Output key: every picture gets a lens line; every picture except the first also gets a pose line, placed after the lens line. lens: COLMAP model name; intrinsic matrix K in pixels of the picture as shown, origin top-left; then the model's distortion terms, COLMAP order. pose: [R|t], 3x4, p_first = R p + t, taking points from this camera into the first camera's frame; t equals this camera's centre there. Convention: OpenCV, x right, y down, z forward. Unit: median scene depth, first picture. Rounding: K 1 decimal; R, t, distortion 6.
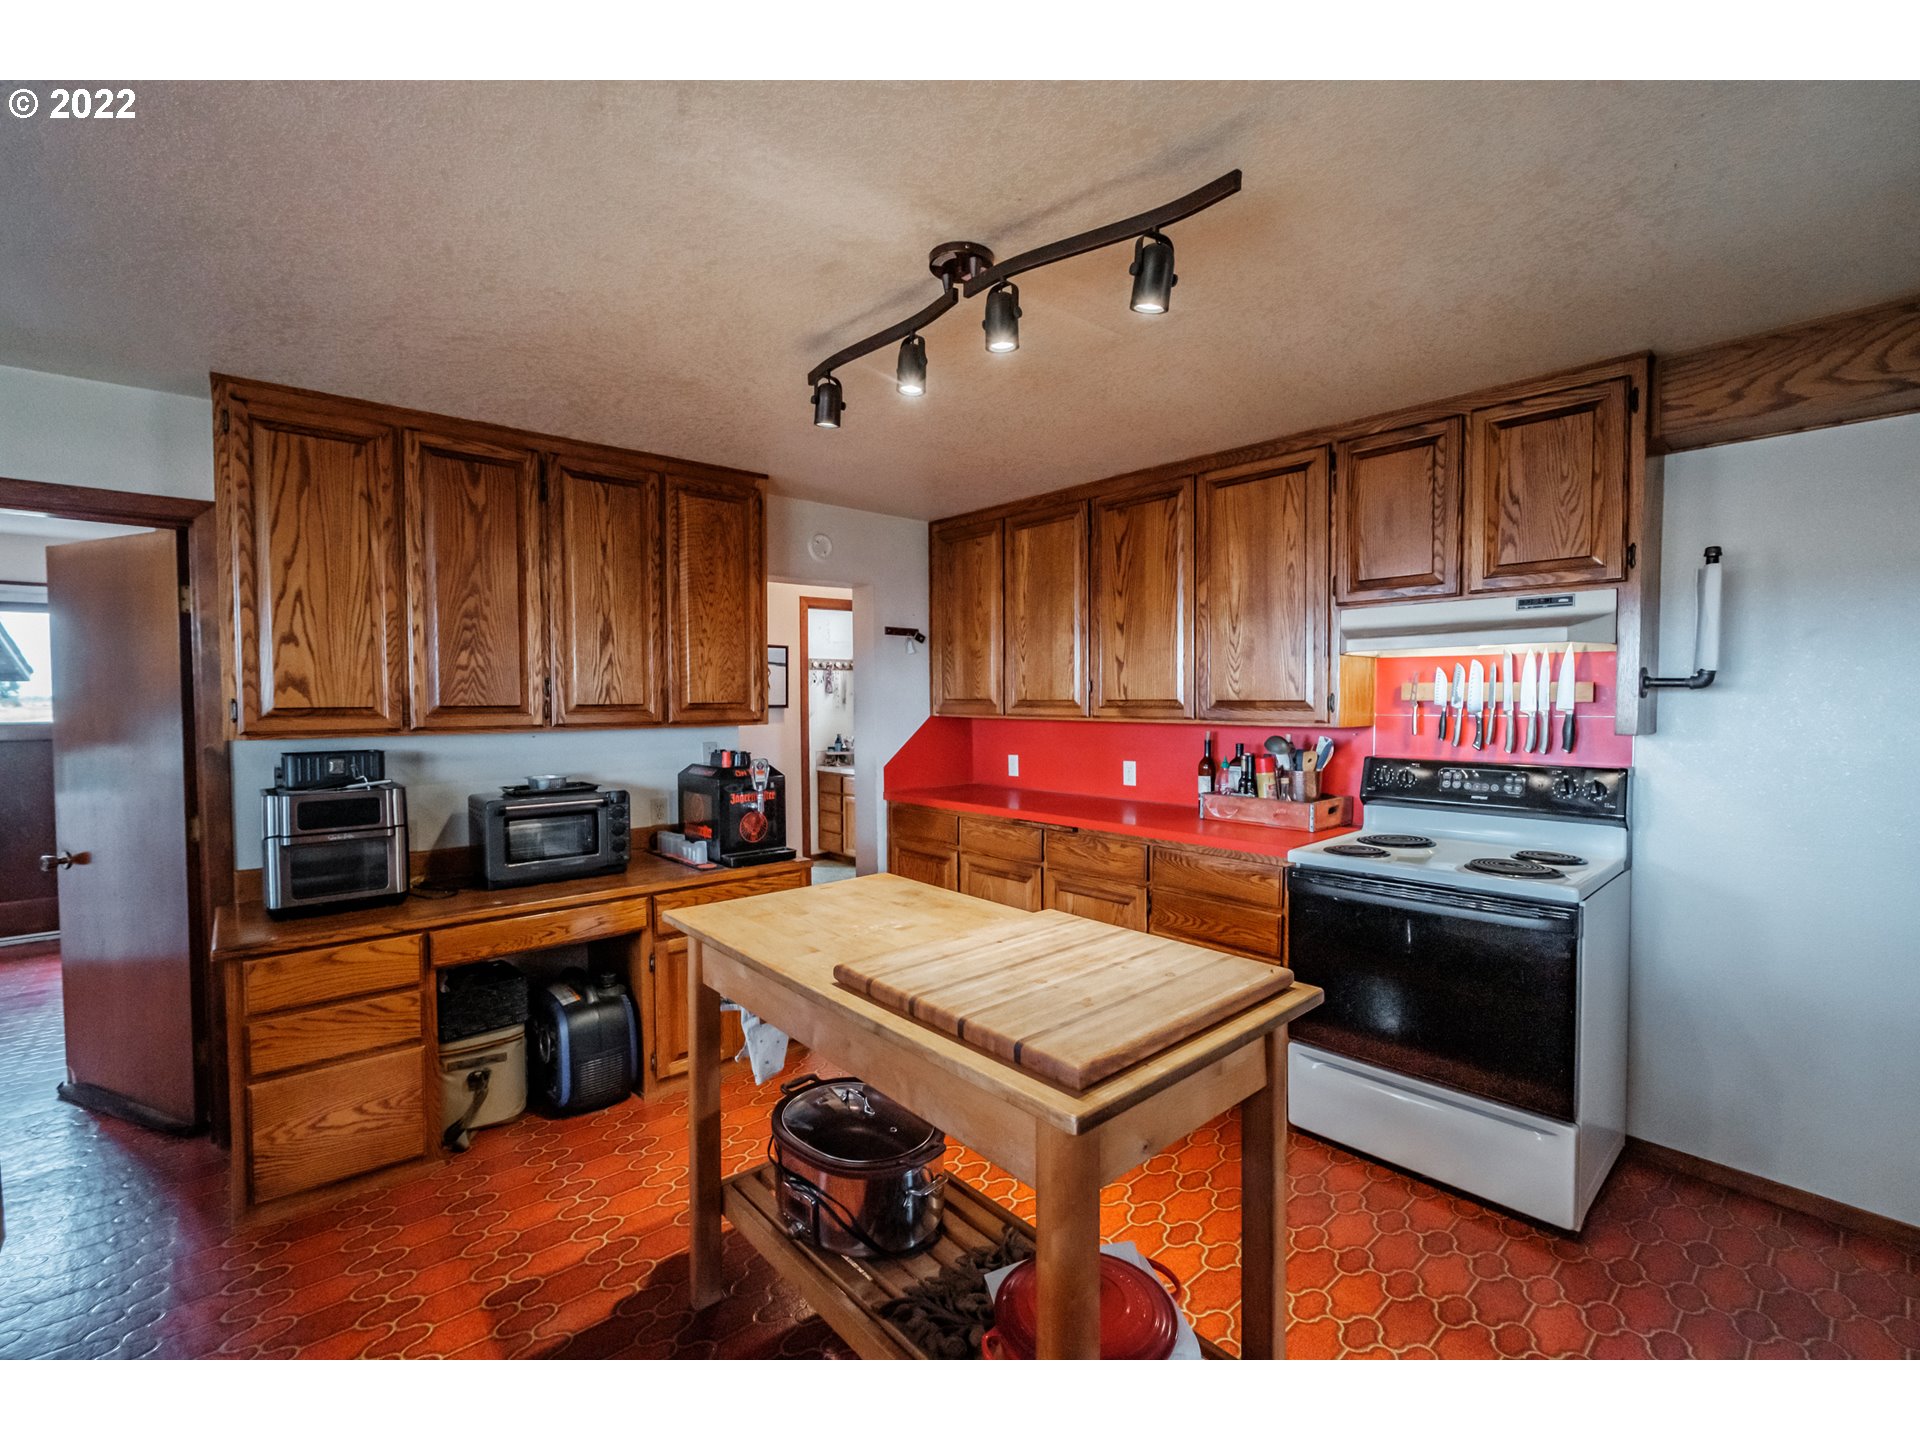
lens RADIAL K [[837.2, 0, 960.0], [0, 837.2, 720.0], [0, 0, 1]] dist [0.000682, -0.000106]
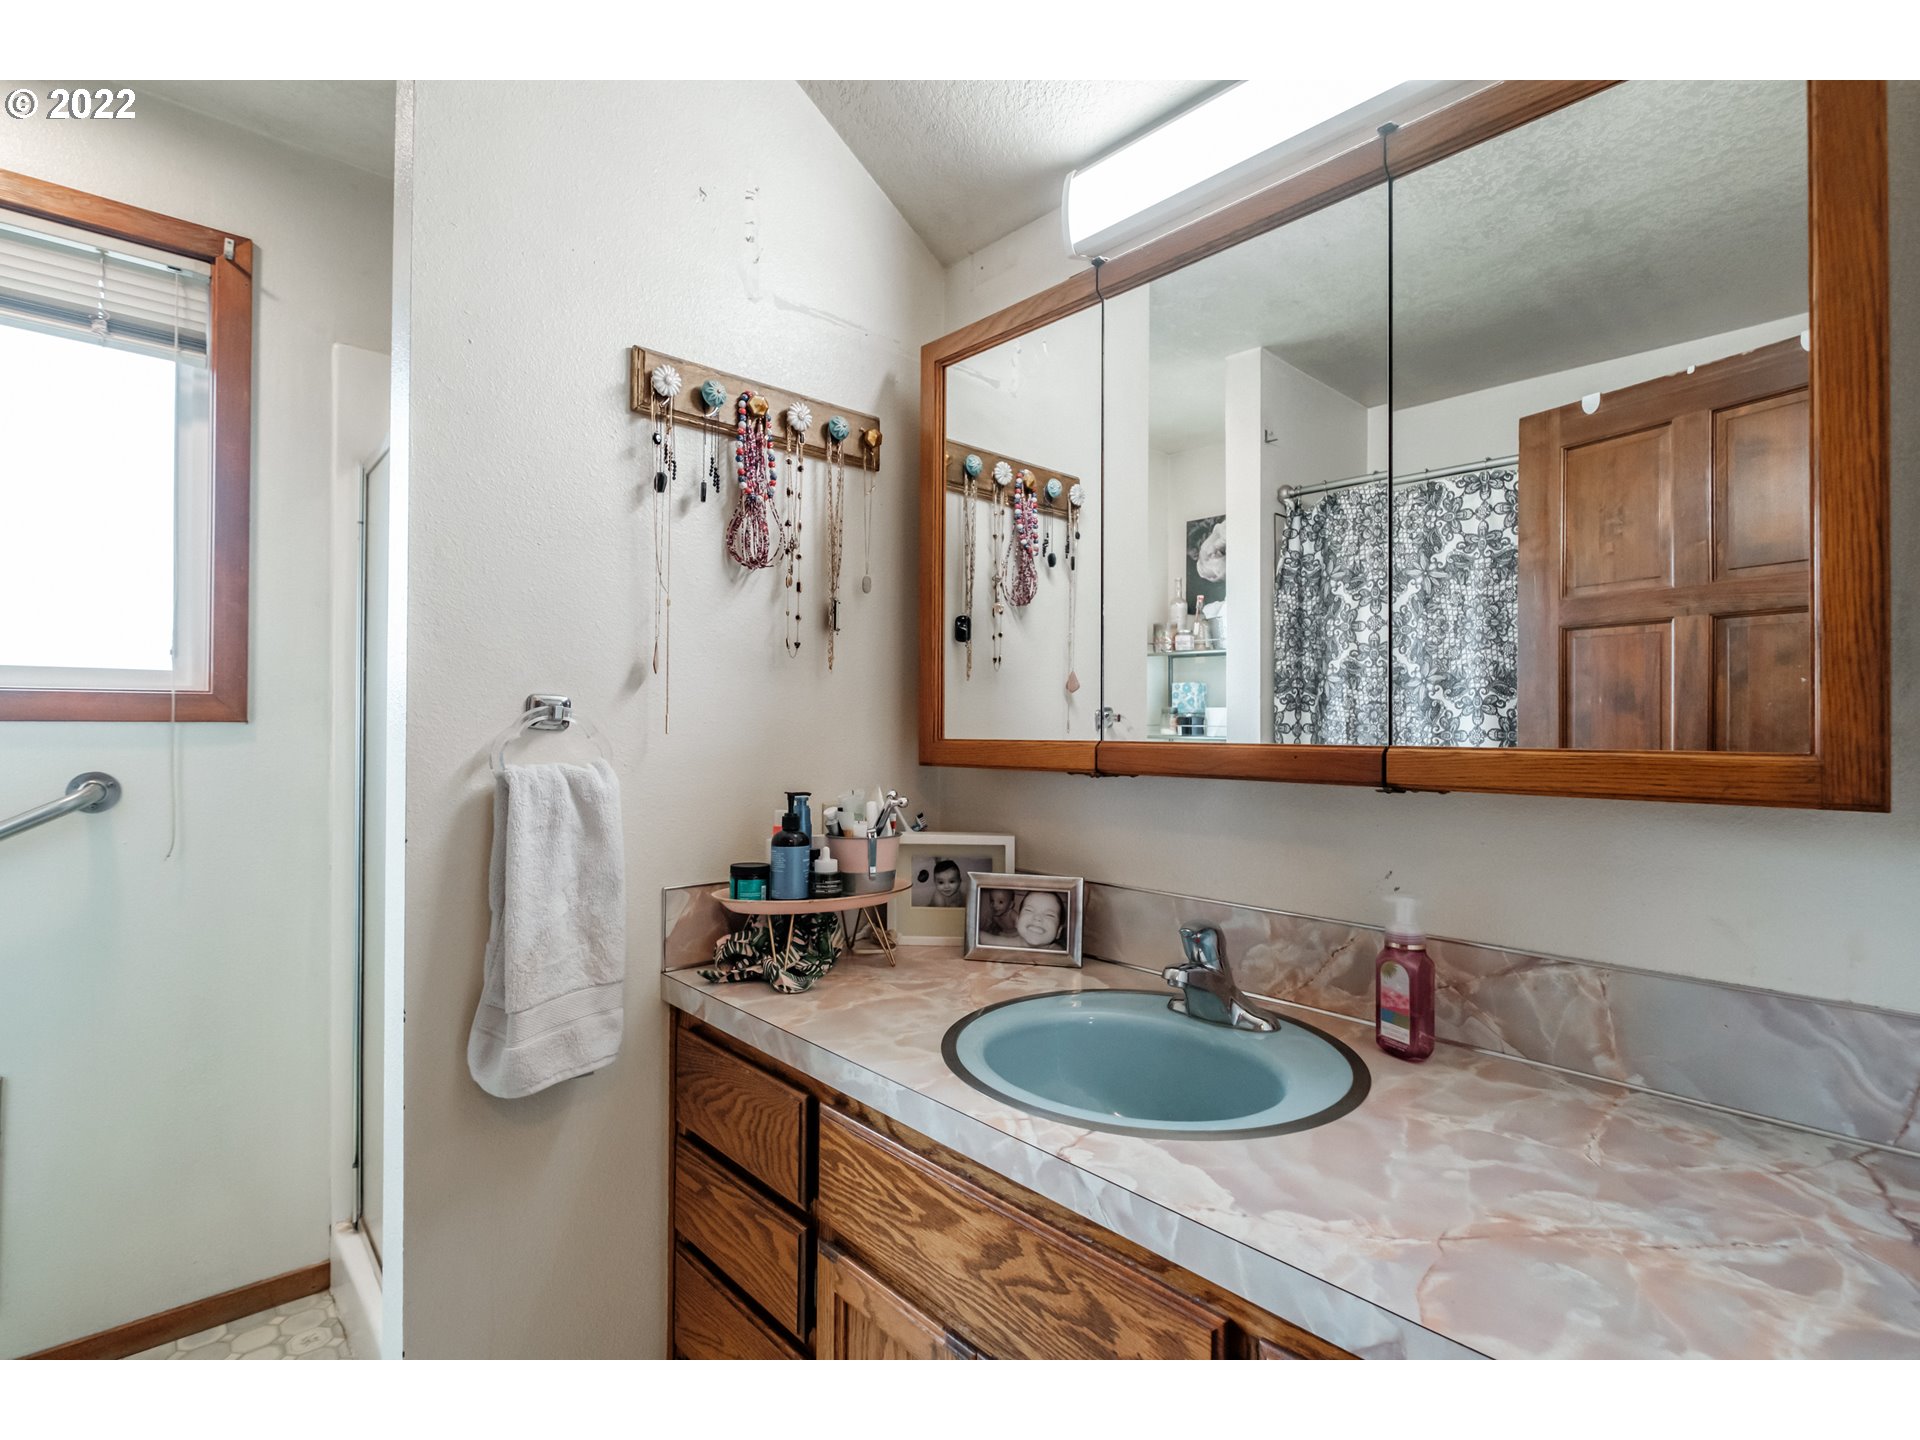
lens RADIAL K [[837.2, 0, 960.0], [0, 837.2, 720.0], [0, 0, 1]] dist [0.000682, -0.000106]
pose [[0.998959, 0.018799, 0.041565, -0.118079], [-0.017371, 0.999256, -0.034447, 0.006824], [-0.042181, 0.033689, 0.998542, 0.822186]]
